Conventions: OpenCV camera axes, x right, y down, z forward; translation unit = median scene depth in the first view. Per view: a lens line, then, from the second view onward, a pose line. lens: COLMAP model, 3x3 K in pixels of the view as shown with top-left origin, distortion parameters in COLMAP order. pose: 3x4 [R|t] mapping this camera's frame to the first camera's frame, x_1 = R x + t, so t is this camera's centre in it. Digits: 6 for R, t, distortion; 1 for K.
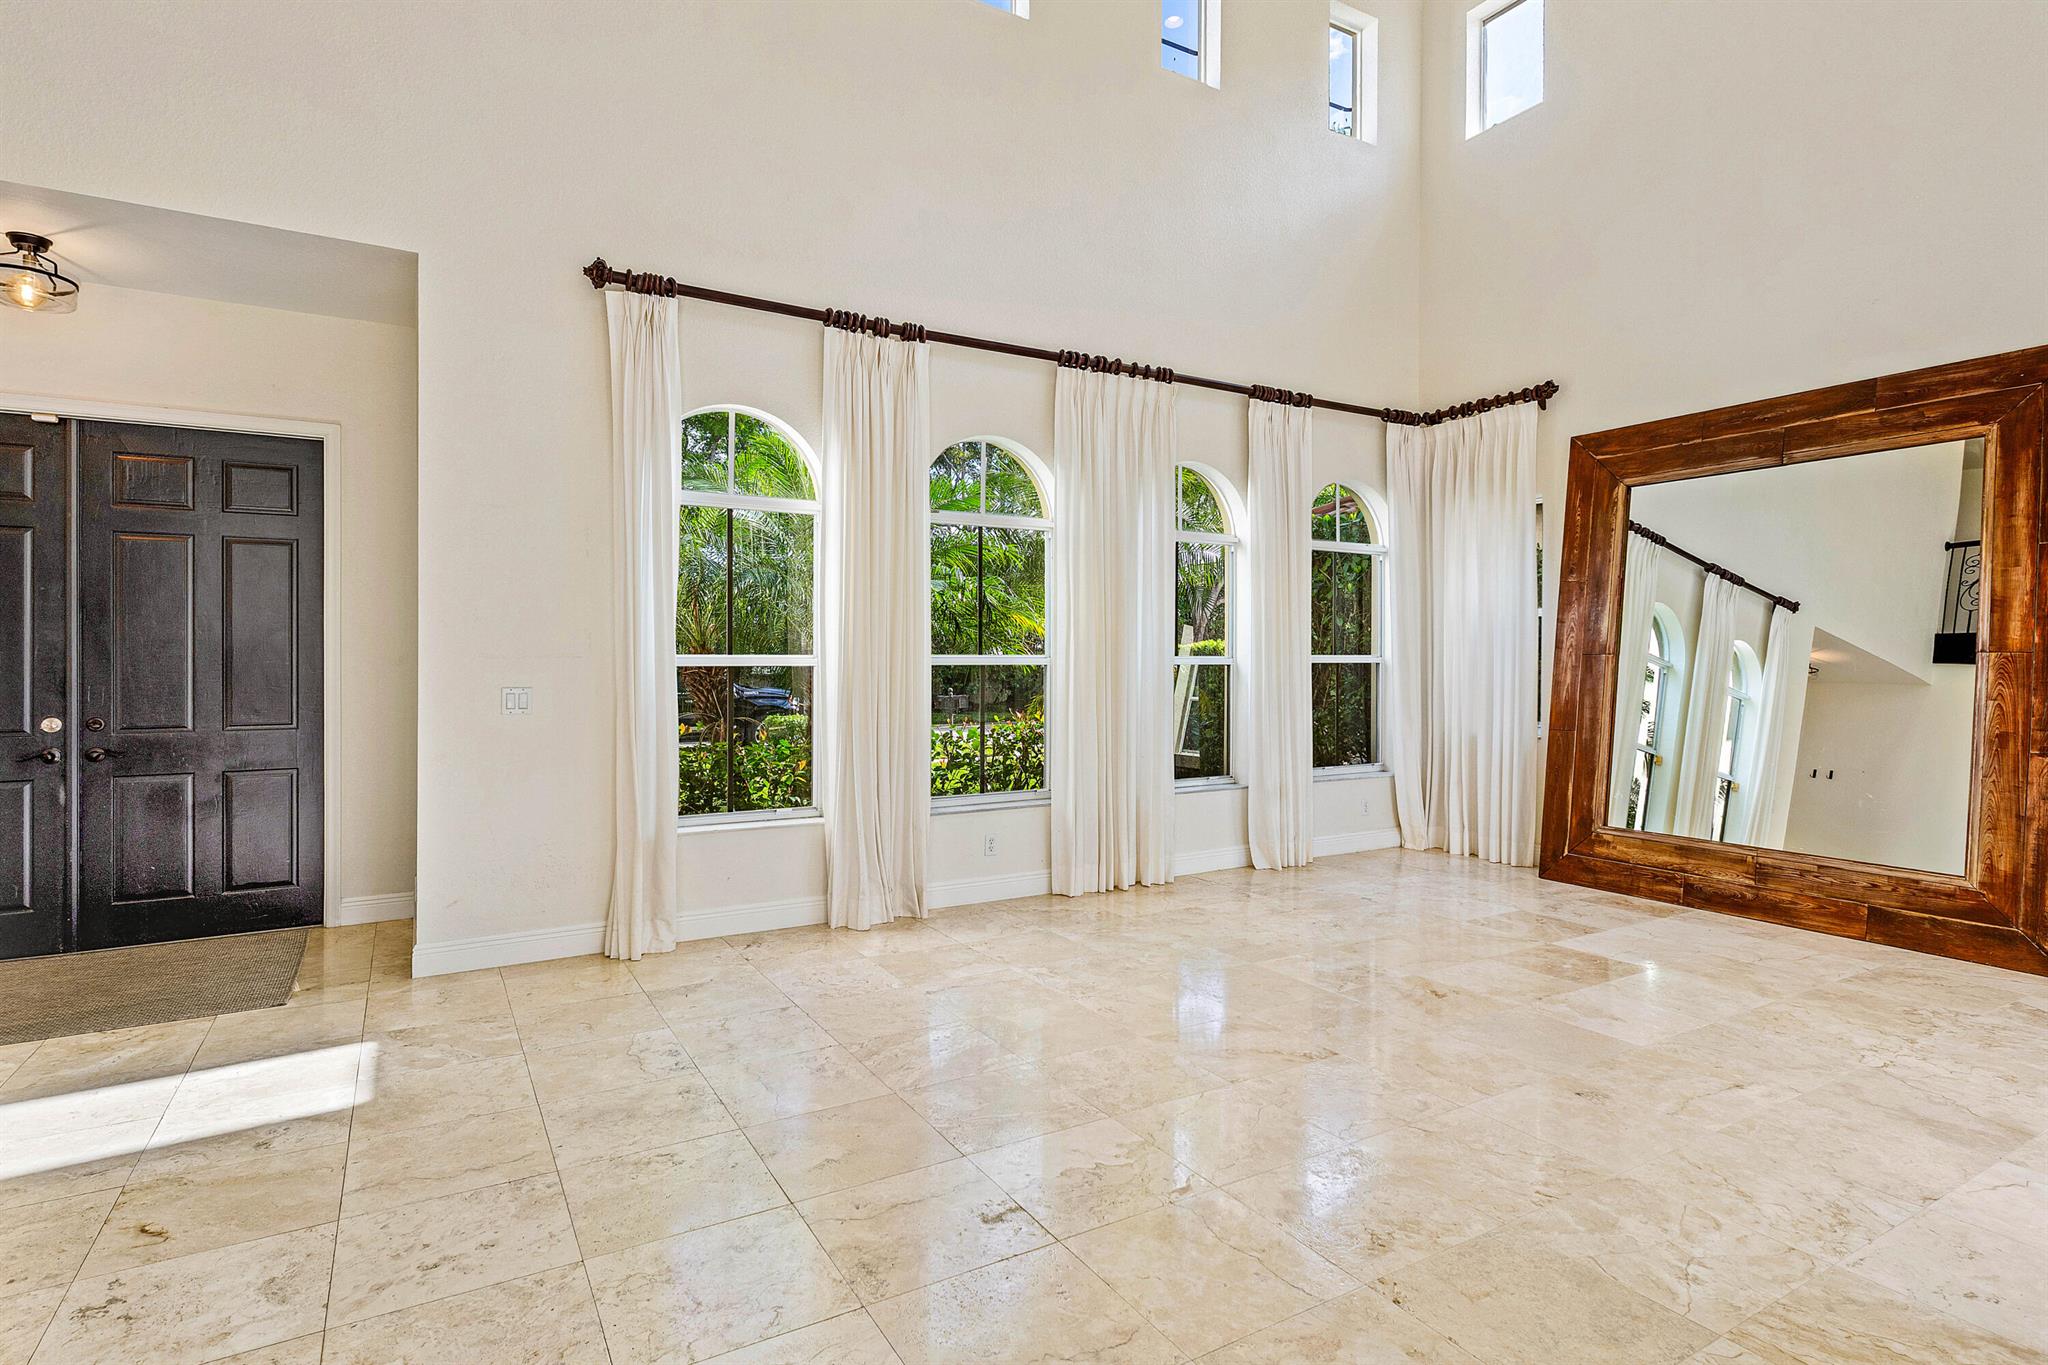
lens RADIAL K [[1058.1, 0, 1051.8], [0, 1058.1, 663.9], [0, 0, 1]] dist [-0.002777, -0.000355]
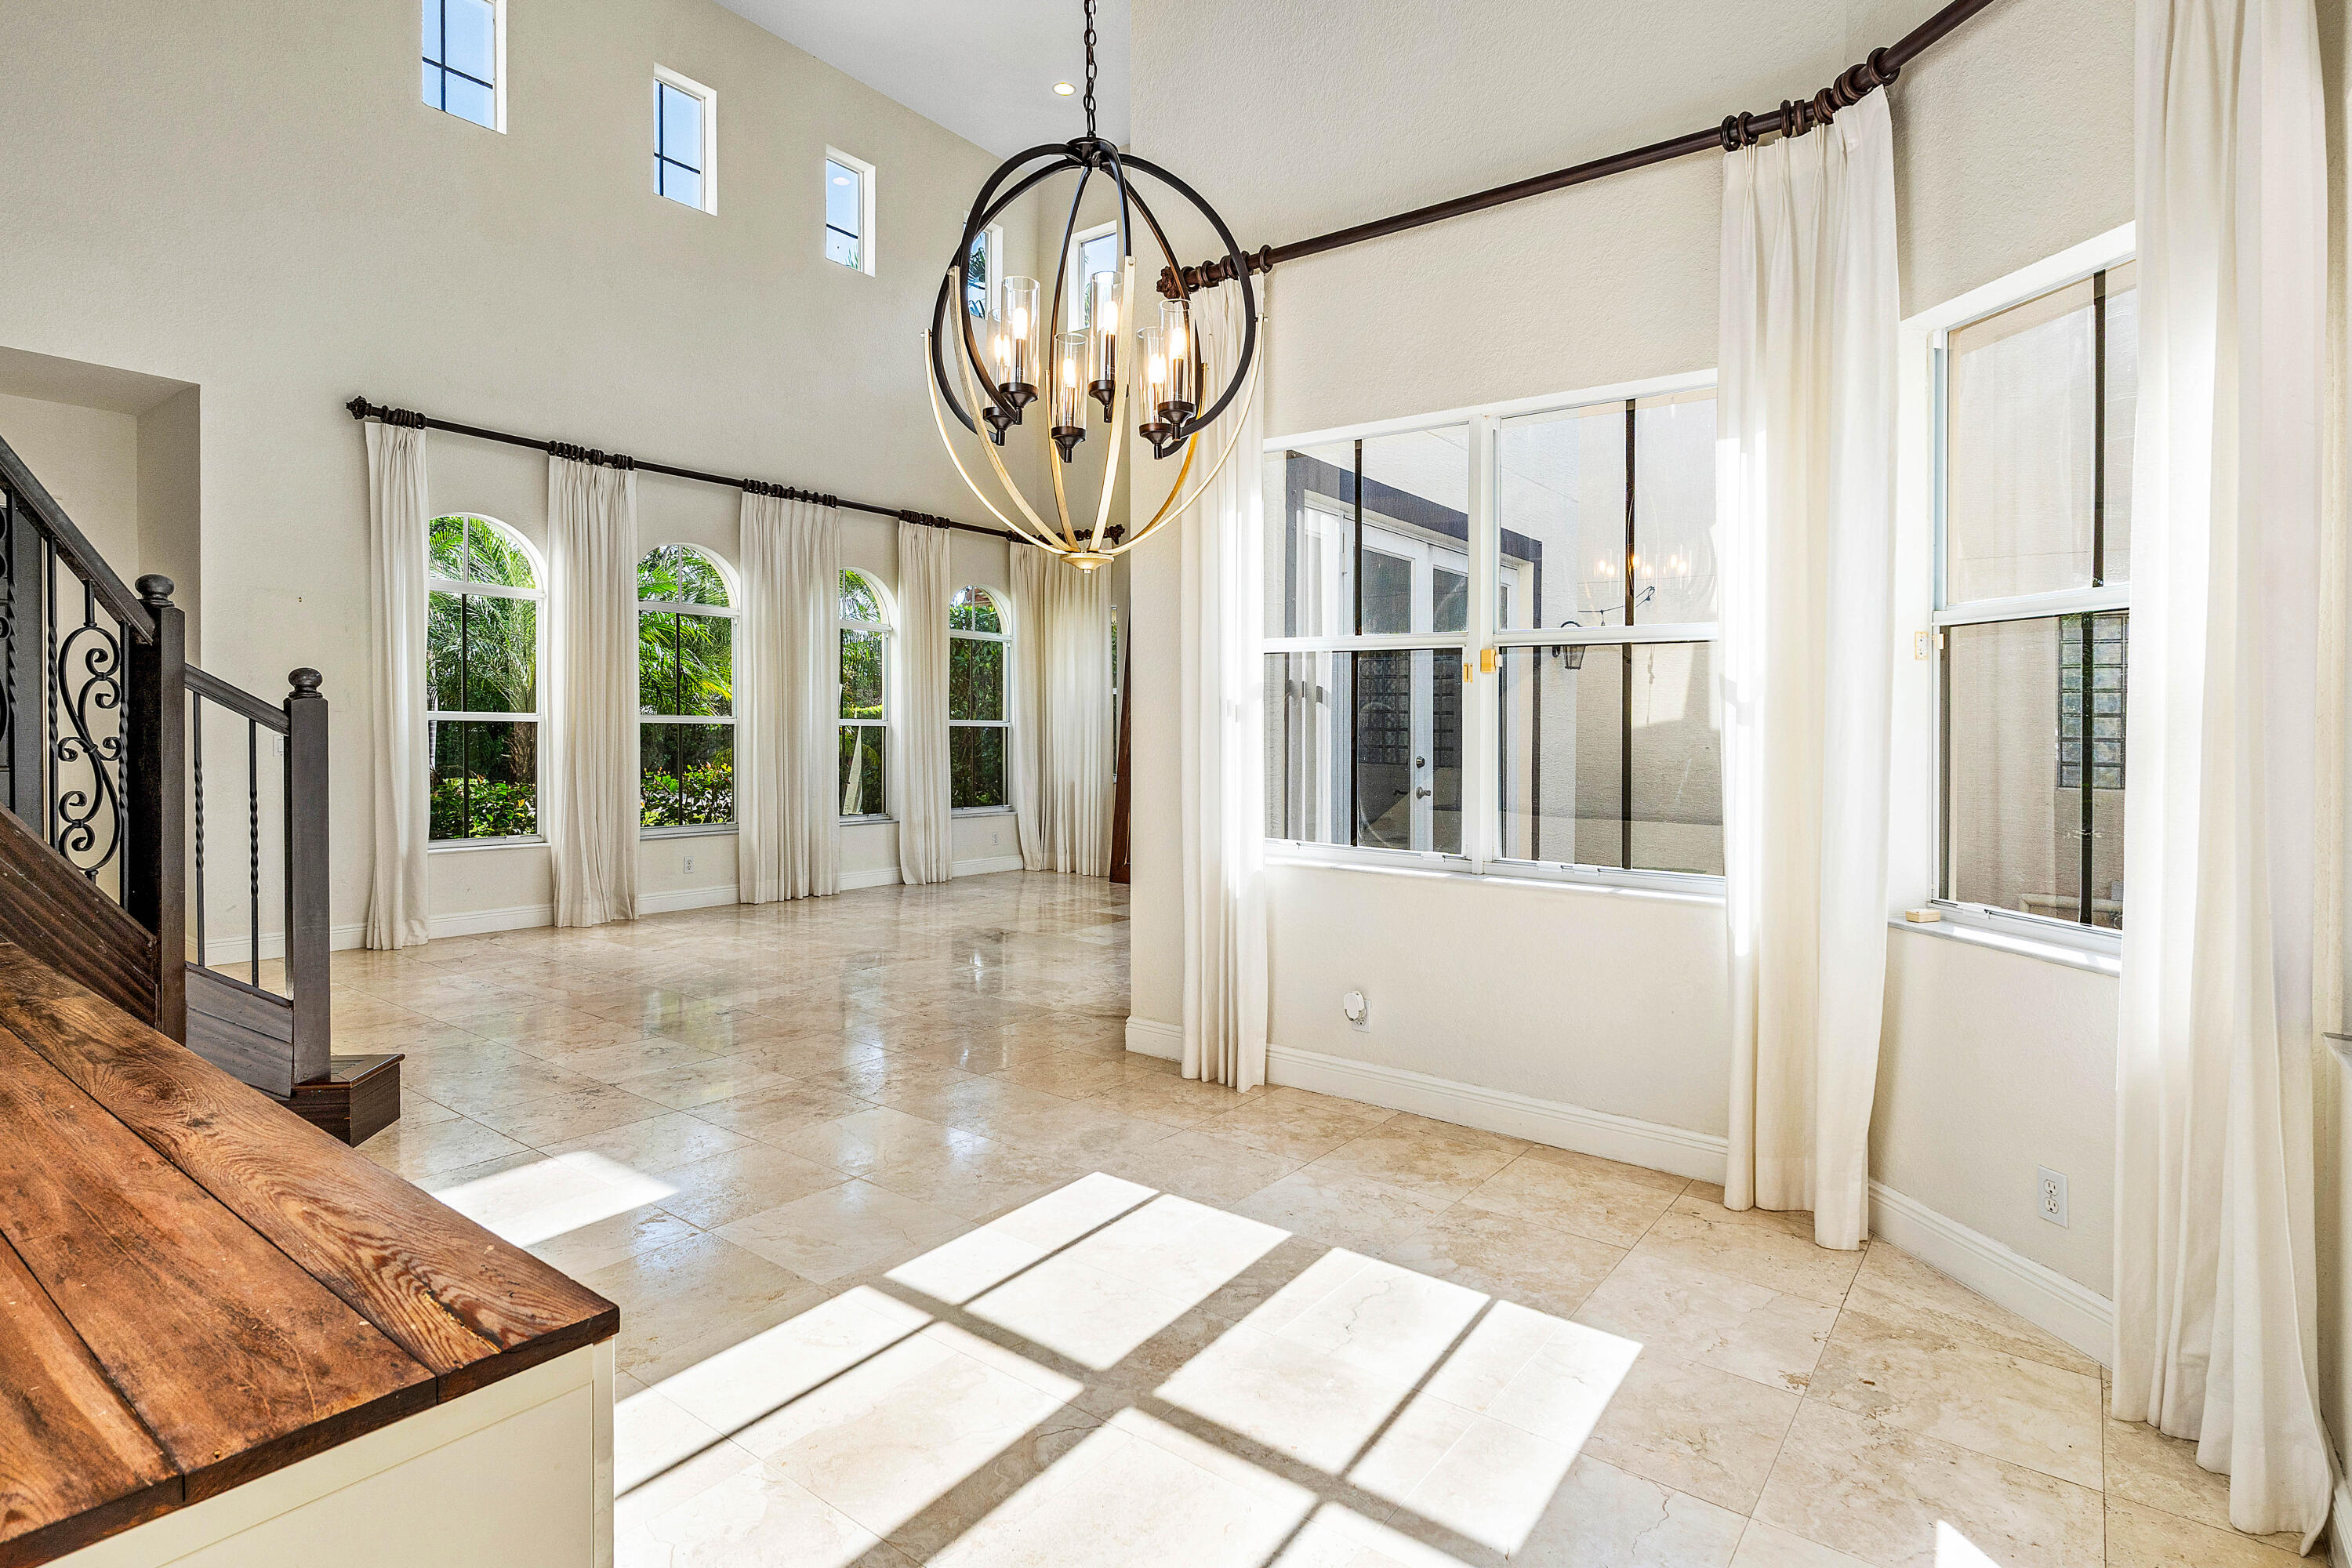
lens RADIAL K [[1170.2, 0, 1179.9], [0, 1170.2, 804.6], [0, 0, 1]] dist [0.001606, 0.000271]
pose [[0.929336, -0.008151, 0.369146, -0.027494], [-0.016490, 0.997842, 0.063549, -0.000849], [-0.368867, -0.065146, 0.927196, -0.514878]]
